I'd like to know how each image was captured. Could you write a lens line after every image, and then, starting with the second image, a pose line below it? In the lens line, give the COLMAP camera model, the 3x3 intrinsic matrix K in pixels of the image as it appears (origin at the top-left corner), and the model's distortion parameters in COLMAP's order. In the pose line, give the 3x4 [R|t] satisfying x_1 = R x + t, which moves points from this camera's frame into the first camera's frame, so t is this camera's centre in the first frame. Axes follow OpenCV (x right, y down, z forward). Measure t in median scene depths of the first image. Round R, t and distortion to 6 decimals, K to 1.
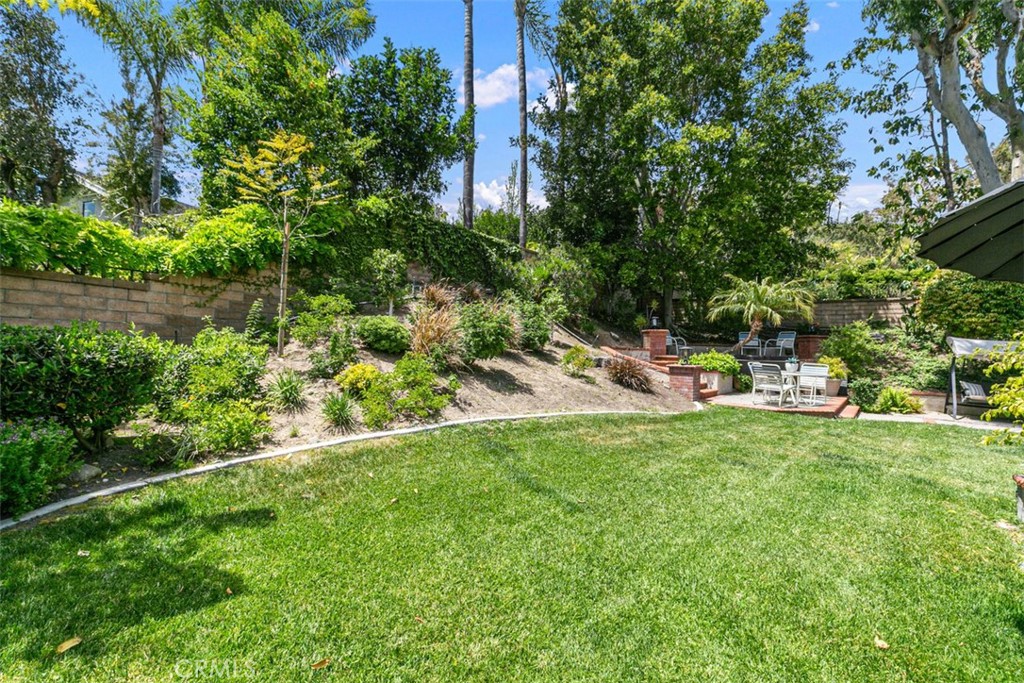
lens RADIAL K [[457.9, 0, 505.4], [0, 457.9, 340.2], [0, 0, 1]] dist [-0.004533, 0.000873]
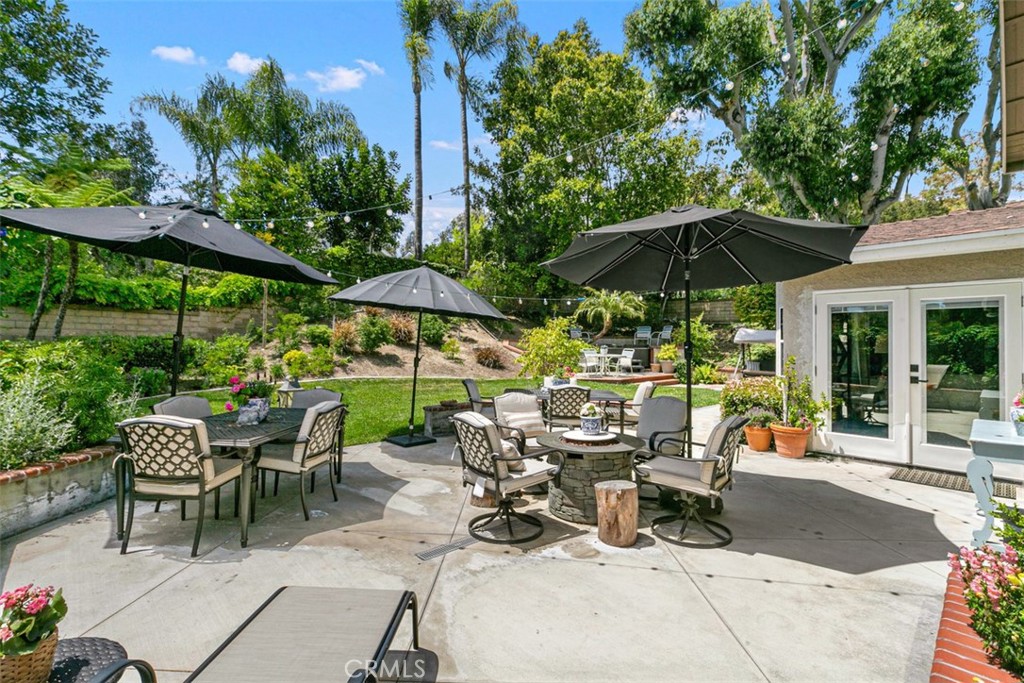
lens RADIAL K [[457.9, 0, 507.8], [0, 457.9, 345.1], [0, 0, 1]] dist [-0.004533, 0.000873]
pose [[0.992686, -0.017213, -0.119491, 0.448647], [0.019427, 0.999660, 0.017389, 0.006727], [0.119151, -0.019584, 0.992683, -0.466600]]
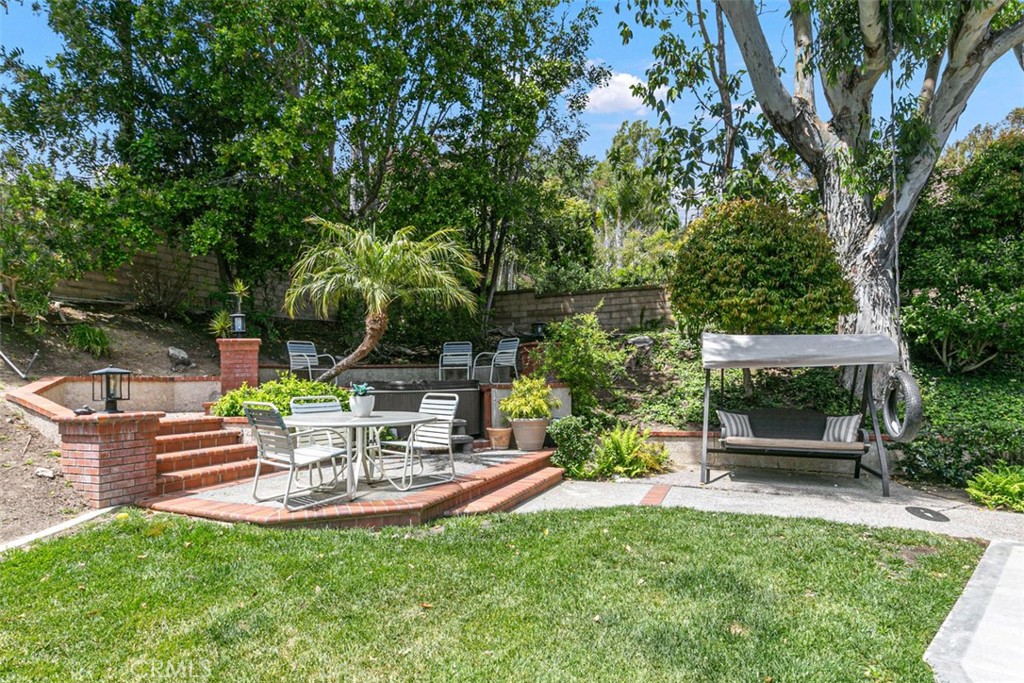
lens RADIAL K [[560.8, 0, 492.2], [0, 560.8, 381.5], [0, 0, 1]] dist [0.003350, 0.000749]
pose [[0.961109, -0.045514, 0.272392, 0.547808], [0.039882, 0.998861, 0.026180, 0.024697], [-0.273273, -0.014299, 0.961830, 0.415702]]
